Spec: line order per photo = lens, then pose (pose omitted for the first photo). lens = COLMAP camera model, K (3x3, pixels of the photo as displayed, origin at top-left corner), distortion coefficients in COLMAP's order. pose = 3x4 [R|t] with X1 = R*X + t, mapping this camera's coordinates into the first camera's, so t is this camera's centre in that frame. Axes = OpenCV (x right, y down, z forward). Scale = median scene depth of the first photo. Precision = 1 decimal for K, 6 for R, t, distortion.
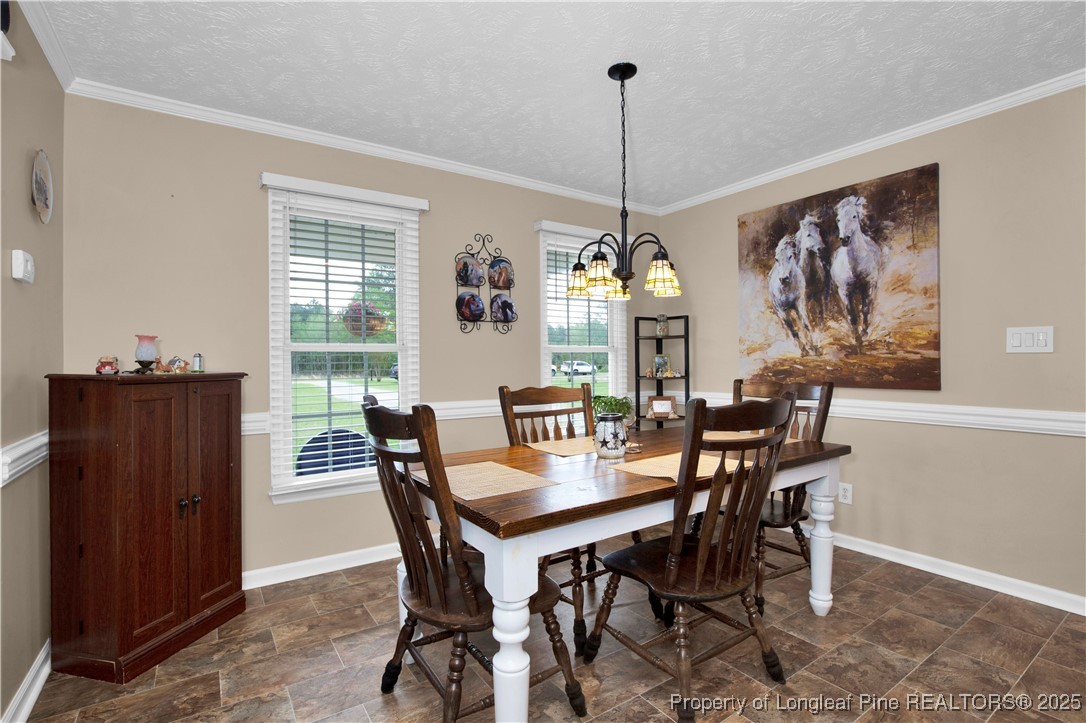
lens RADIAL K [[518.2, 0, 527.6], [0, 518.2, 361.7], [0, 0, 1]] dist [-0.028160, 0.000087]
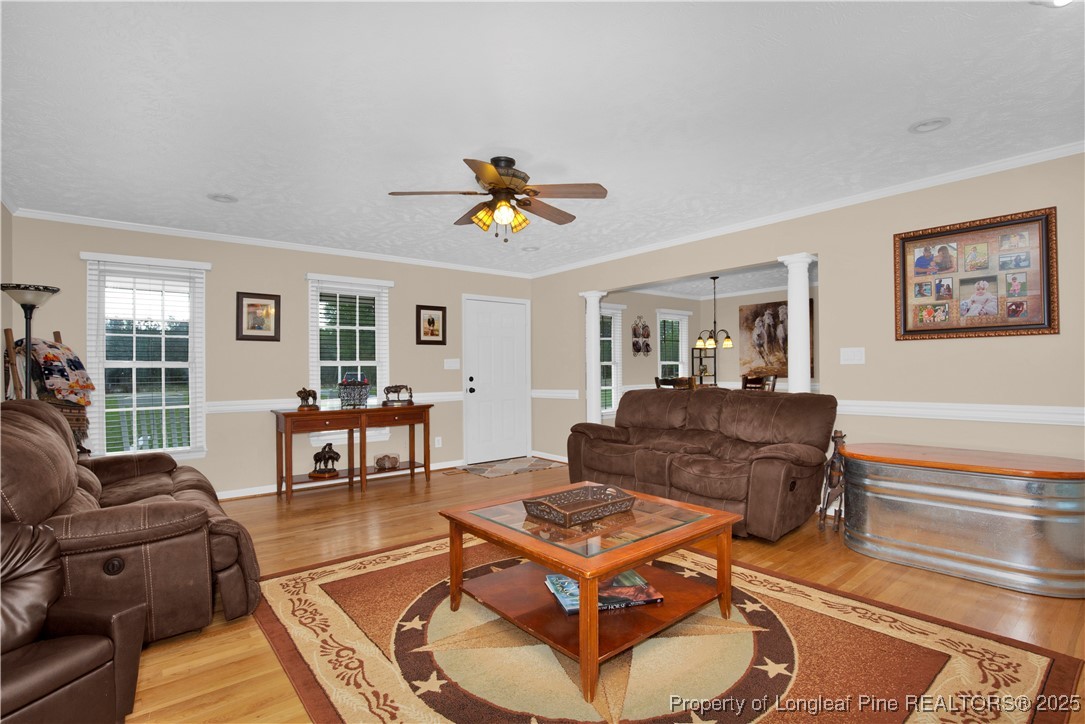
lens RADIAL K [[513.6, 0, 536.7], [0, 513.6, 362.6], [0, 0, 1]] dist [-0.043796, 0.009552]
pose [[0.996183, 0.000029, 0.087292, -0.777727], [0.000776, 0.999957, -0.009188, -0.005491], [-0.087288, 0.009221, 0.996140, -1.346301]]
